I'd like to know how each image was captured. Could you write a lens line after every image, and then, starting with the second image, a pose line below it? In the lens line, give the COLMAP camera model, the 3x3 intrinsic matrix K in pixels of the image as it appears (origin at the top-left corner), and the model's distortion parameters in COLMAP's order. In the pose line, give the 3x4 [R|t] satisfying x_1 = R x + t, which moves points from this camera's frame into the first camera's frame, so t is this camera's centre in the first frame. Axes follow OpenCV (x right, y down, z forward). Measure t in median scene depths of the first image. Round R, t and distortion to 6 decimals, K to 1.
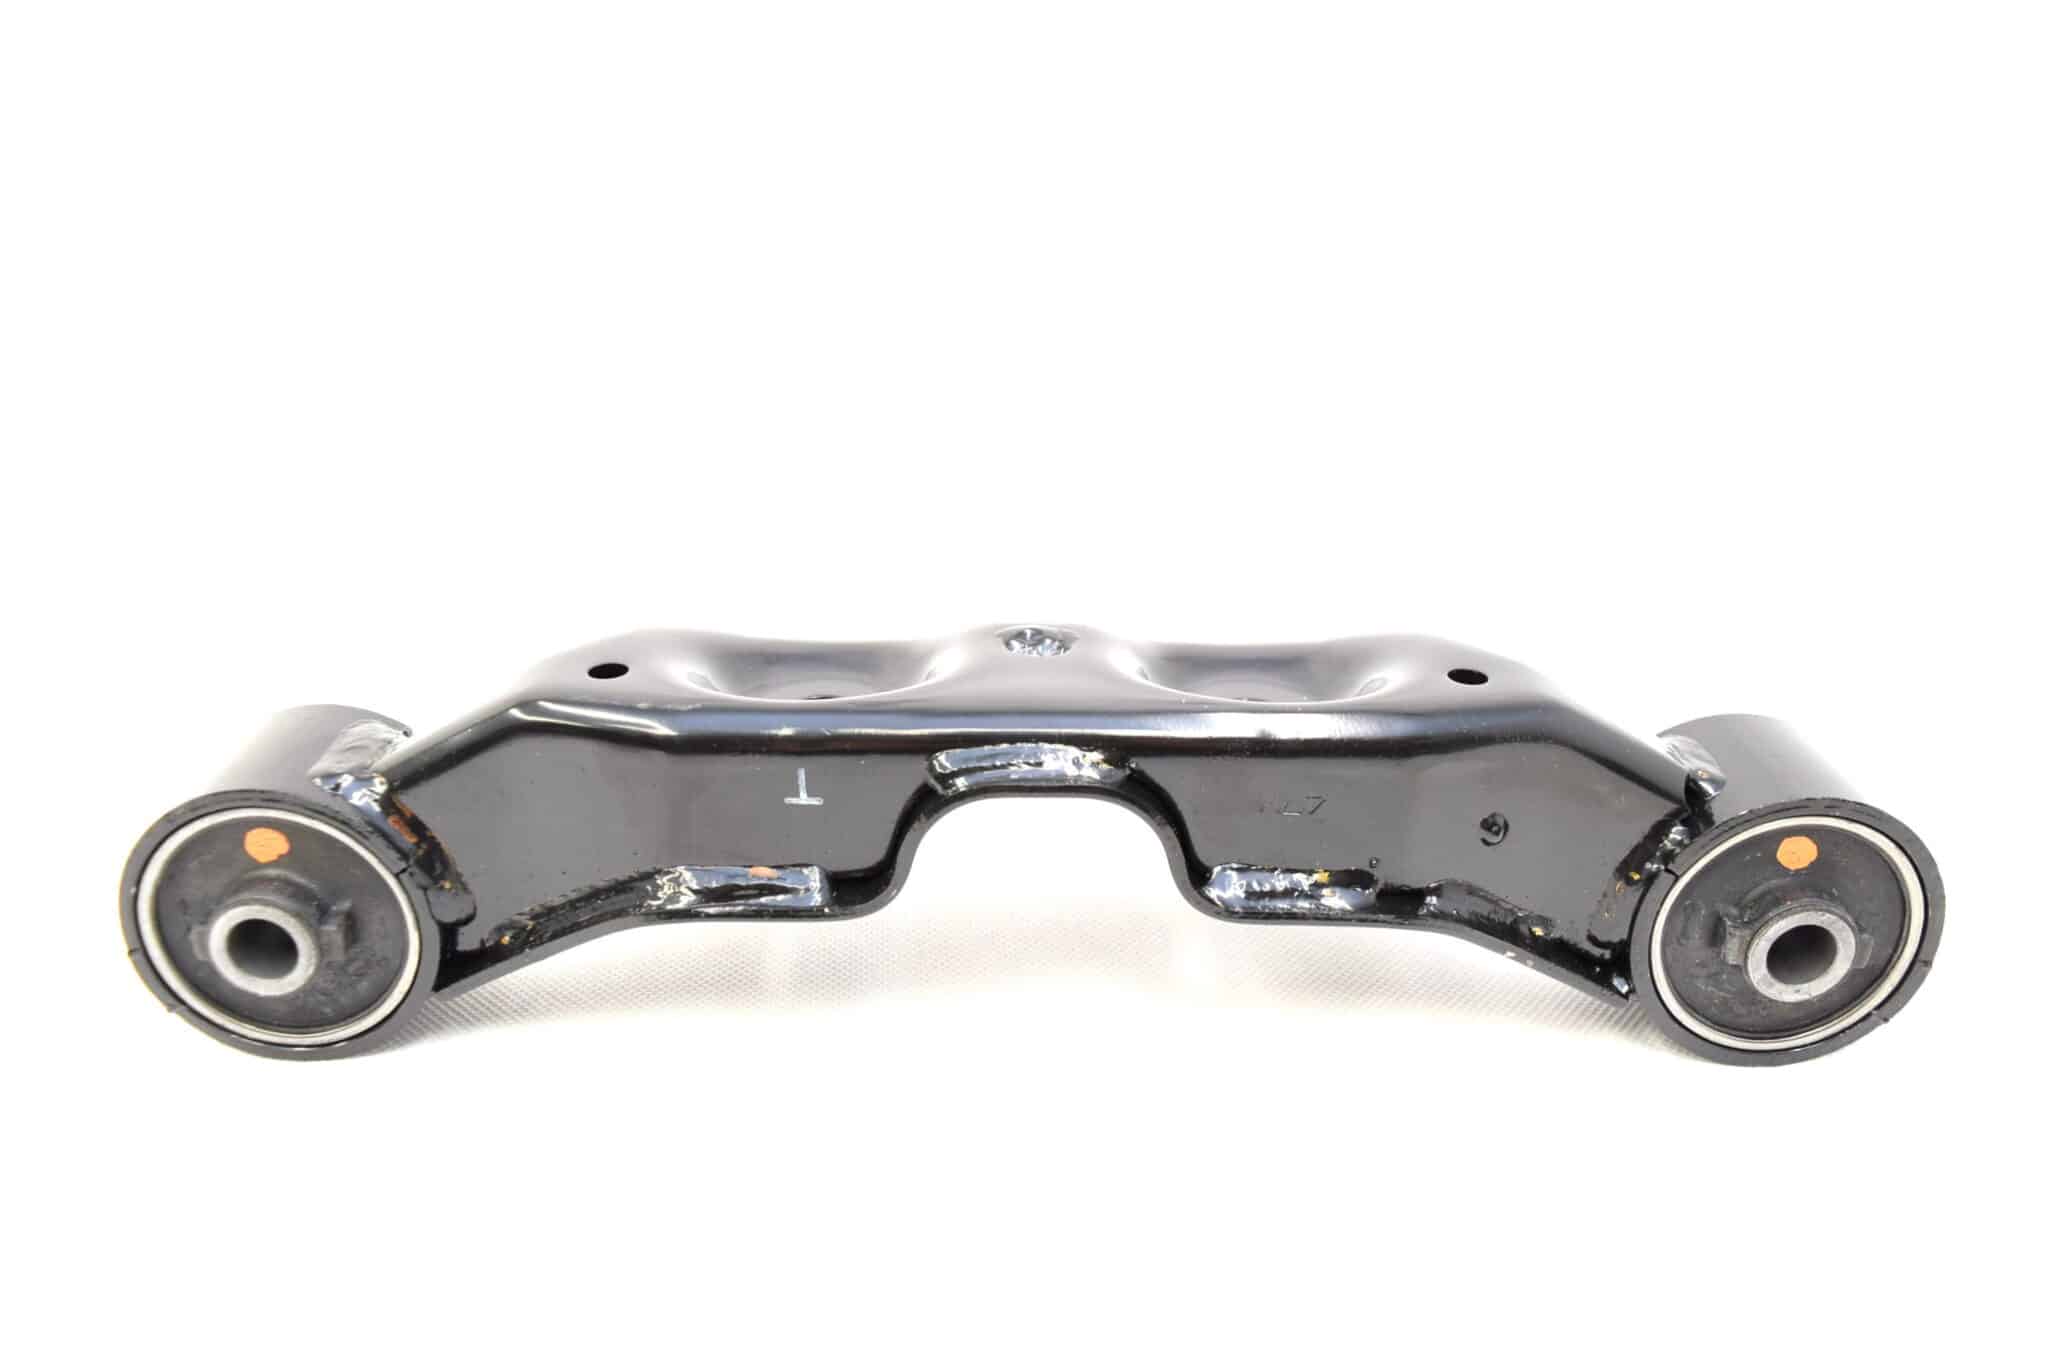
lens RADIAL K [[1728.7, 0, 1025.0], [0, 1728.7, 685.0], [0, 0, 1]] dist [-0.004431, -0.006297]
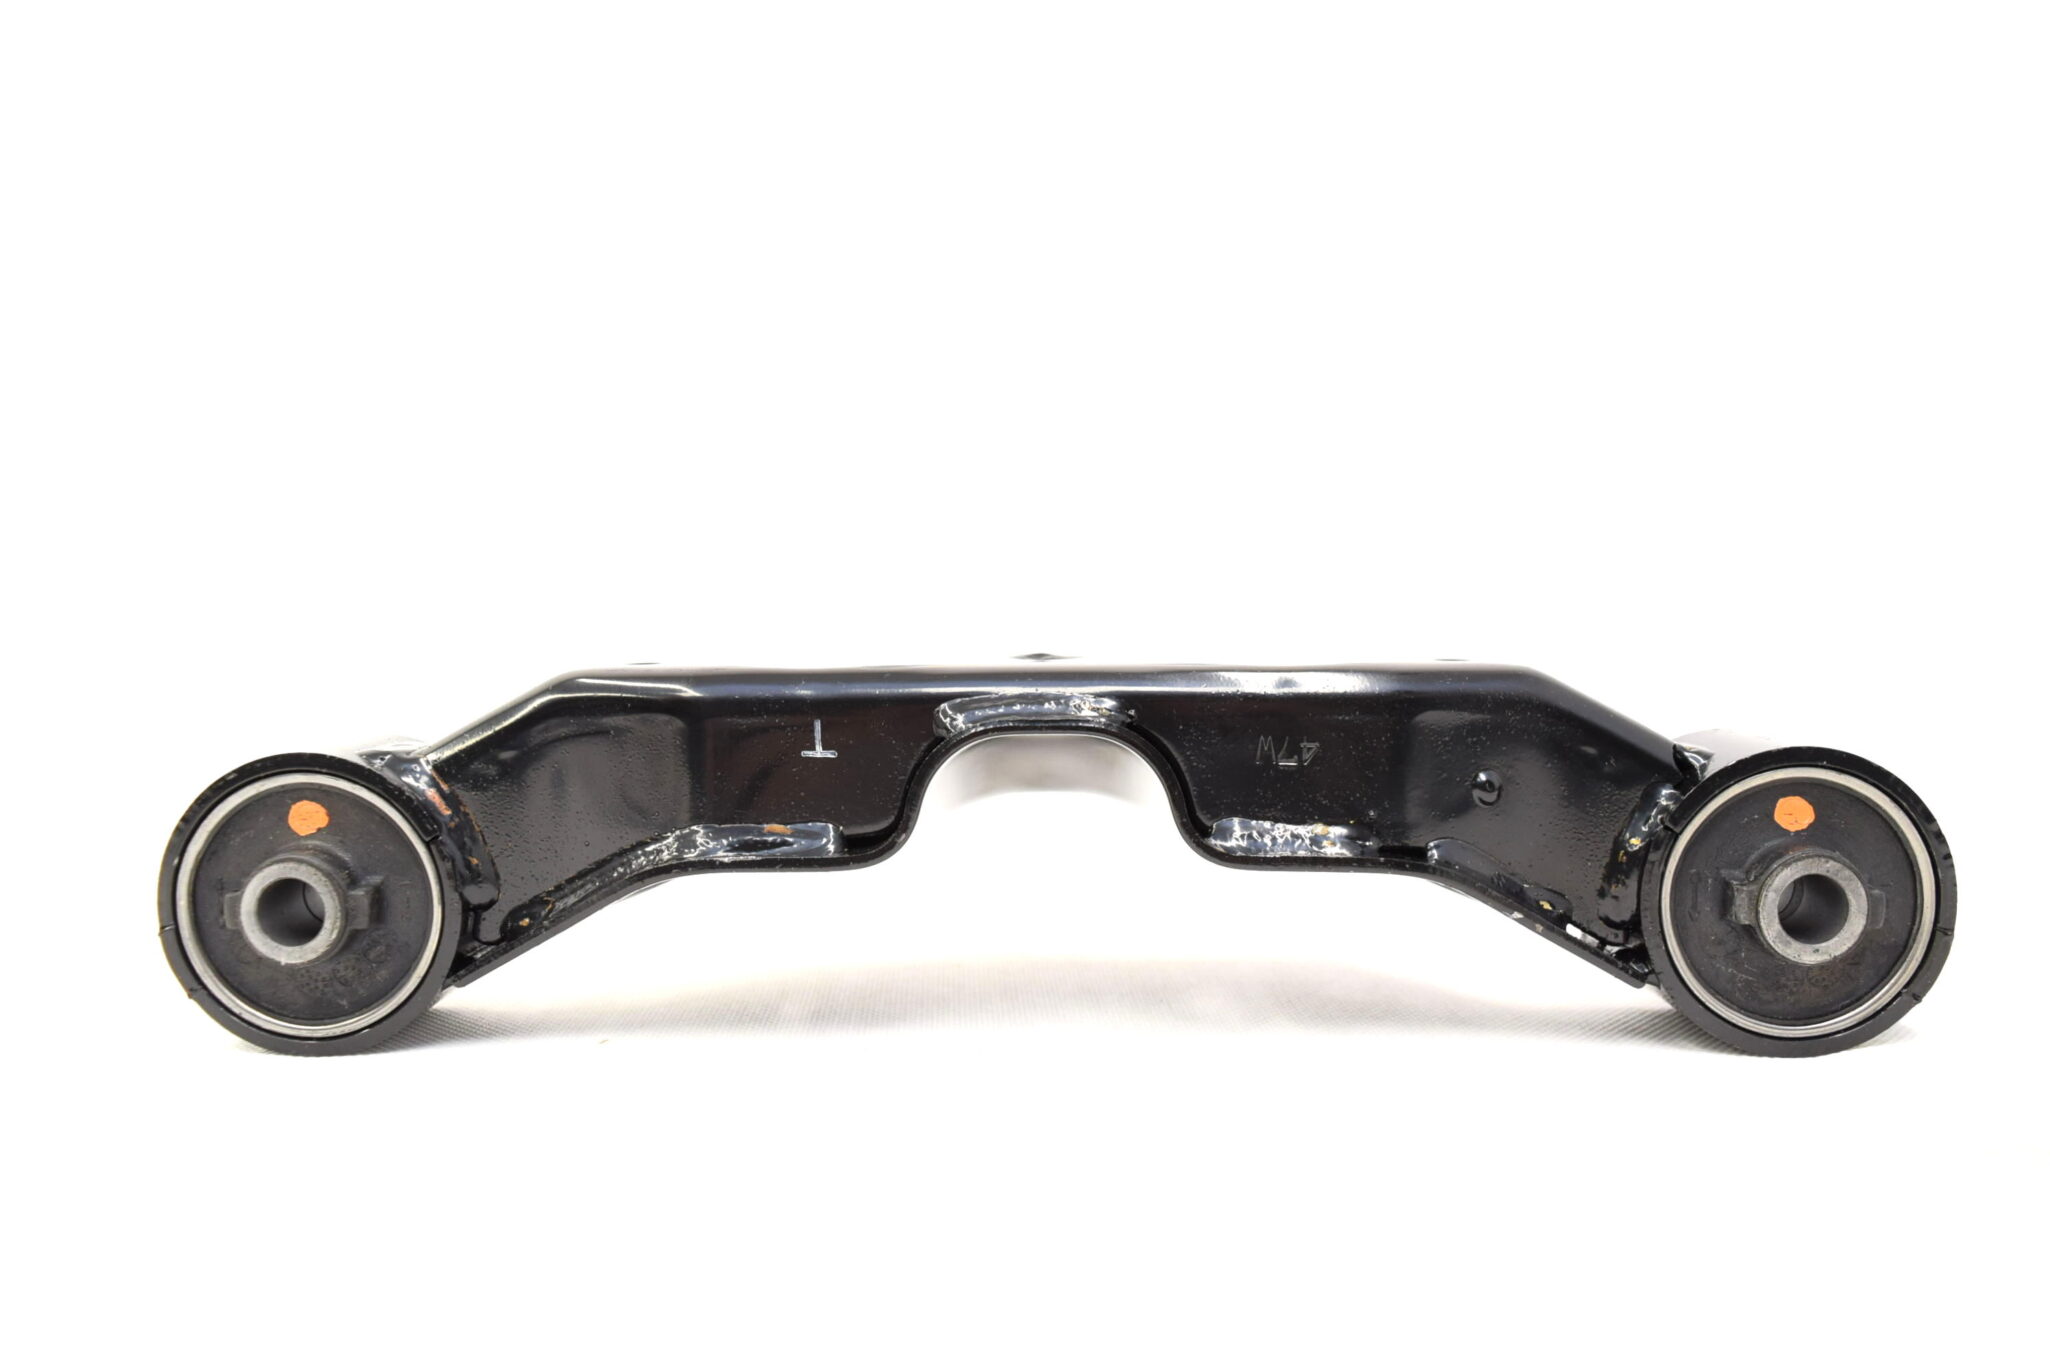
lens RADIAL K [[1728.7, 0, 1025.0], [0, 1728.7, 685.0], [0, 0, 1]] dist [-0.004431, -0.006297]
pose [[0.999282, -0.017019, -0.033836, 0.031794], [0.004592, 0.941204, -0.337808, 0.367862], [0.037596, 0.337410, 0.940607, 0.003637]]
